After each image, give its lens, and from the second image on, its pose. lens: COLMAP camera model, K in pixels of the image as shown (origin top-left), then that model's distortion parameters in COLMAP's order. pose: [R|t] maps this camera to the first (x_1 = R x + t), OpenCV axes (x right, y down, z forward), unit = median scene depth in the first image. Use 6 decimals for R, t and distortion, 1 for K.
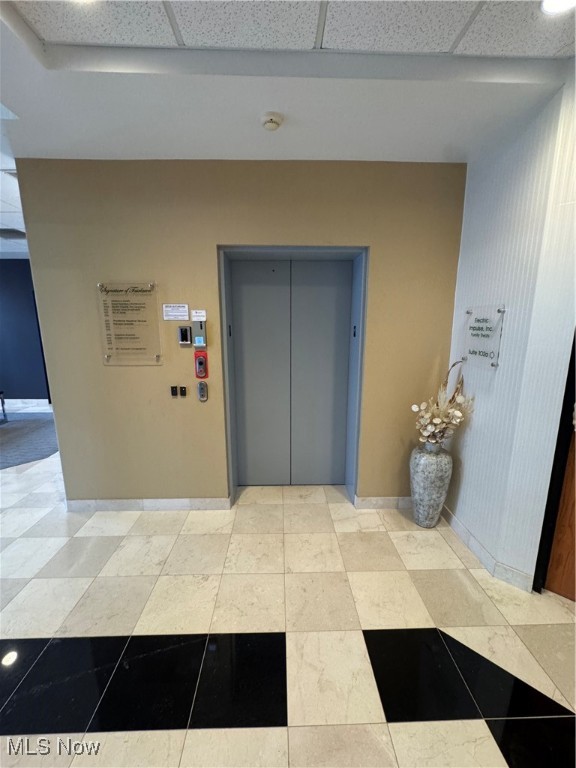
lens RADIAL K [[320.7, 0, 288.0], [0, 320.7, 384.0], [0, 0, 1]] dist [-0.001392, -0.000283]
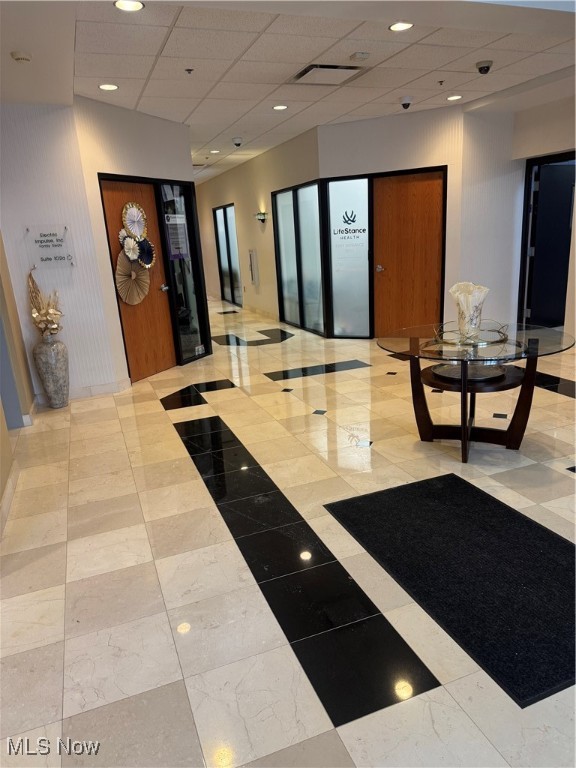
lens RADIAL K [[540.5, 0, 288.2], [0, 540.5, 388.1], [0, 0, 1]] dist [0.131375, -0.226729]
pose [[-0.325646, -0.241855, 0.914035, -1.904992], [0.233522, 0.916206, 0.325627, -0.112350], [-0.916200, 0.319487, -0.241881, 0.757976]]
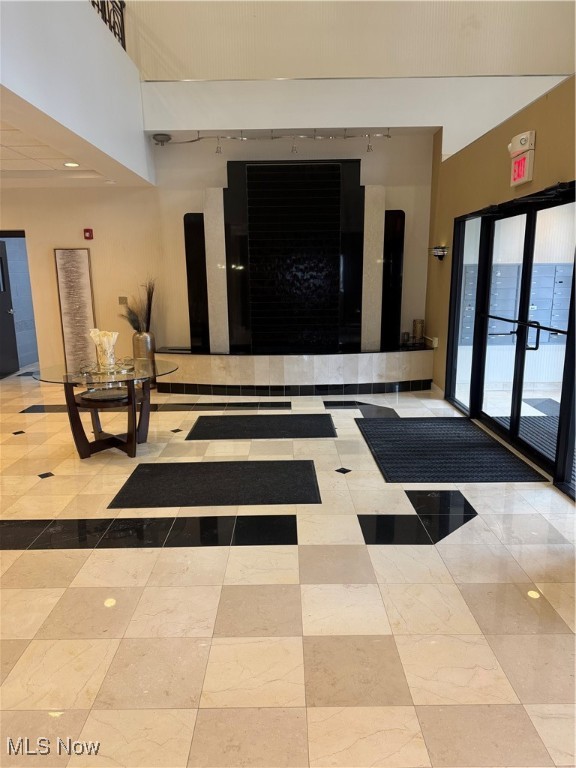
lens RADIAL K [[540.5, 0, 288.2], [0, 540.5, 388.1], [0, 0, 1]] dist [0.131375, -0.226729]
pose [[-0.999560, 0.004878, 0.029245, -1.383636], [0.015861, 0.921347, 0.388416, -0.353150], [-0.025050, 0.388710, -0.921020, 1.793760]]
